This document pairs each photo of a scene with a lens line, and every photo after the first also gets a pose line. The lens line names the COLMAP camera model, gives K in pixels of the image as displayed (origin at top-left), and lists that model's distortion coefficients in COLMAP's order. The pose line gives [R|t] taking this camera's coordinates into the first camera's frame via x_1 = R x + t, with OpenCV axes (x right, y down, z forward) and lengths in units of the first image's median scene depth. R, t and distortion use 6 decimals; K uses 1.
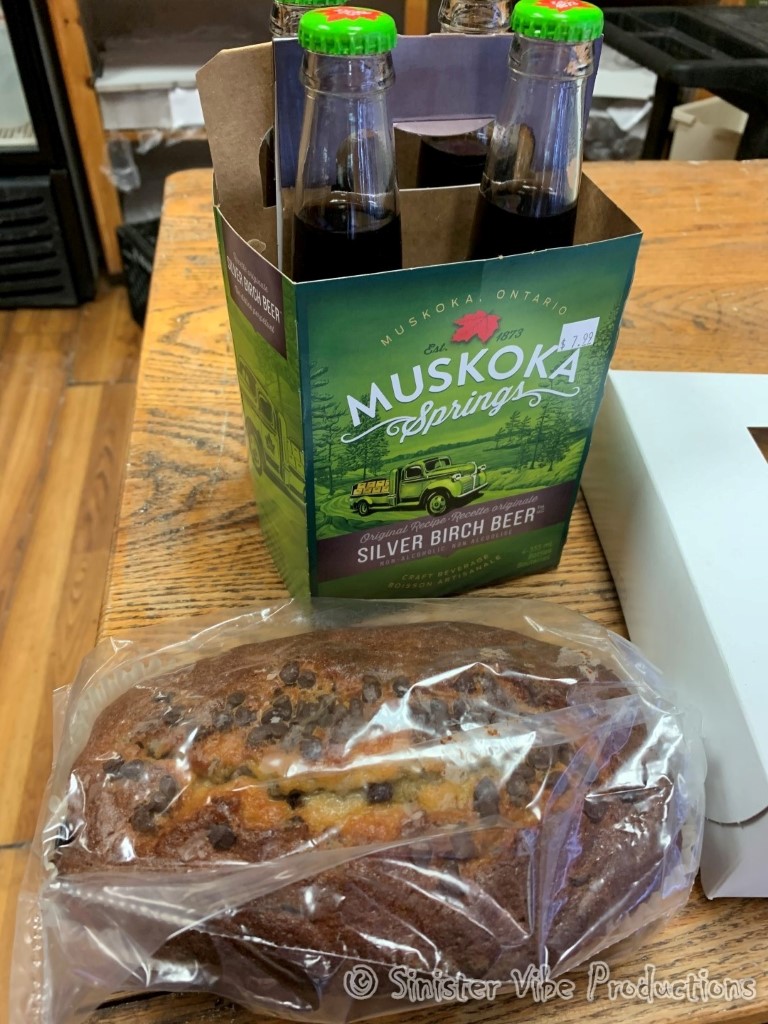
lens RADIAL K [[783.4, 0, 372.2], [0, 783.4, 478.8], [0, 0, 1]] dist [0.051028, -0.060622]
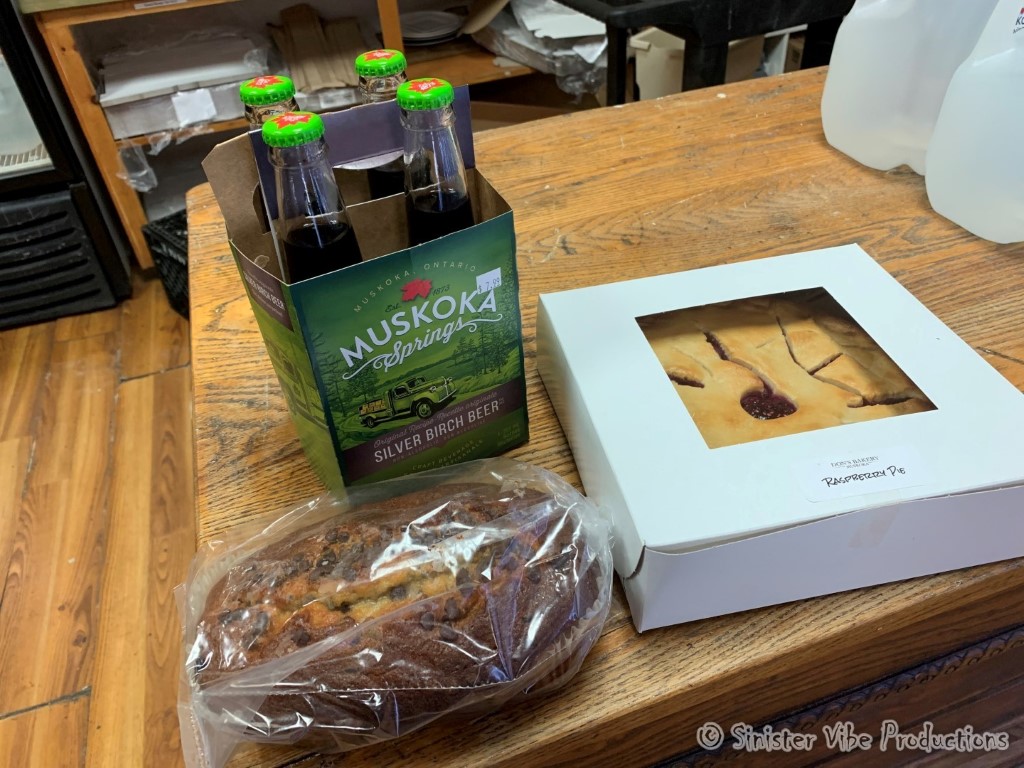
lens RADIAL K [[783.4, 0, 493.4], [0, 783.4, 363.3], [0, 0, 1]] dist [0.051028, -0.060622]
pose [[0.979423, -0.185342, 0.079870, 0.098695], [0.189966, 0.980263, -0.054753, 0.045303], [-0.068145, 0.068799, 0.995300, -0.387049]]
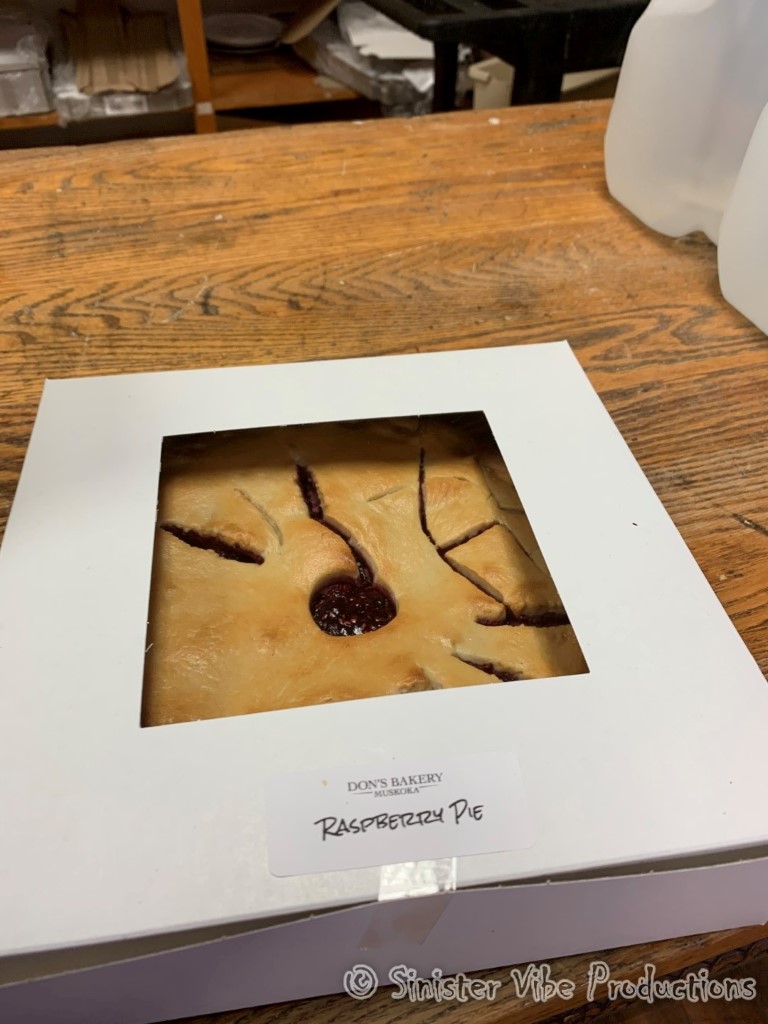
lens RADIAL K [[783.4, 0, 368.3], [0, 783.4, 480.5], [0, 0, 1]] dist [0.051028, -0.060622]
pose [[0.989204, -0.111337, 0.095285, 0.619083], [0.108599, 0.993522, 0.033466, -0.022969], [-0.098394, -0.022757, 0.994887, 0.141286]]
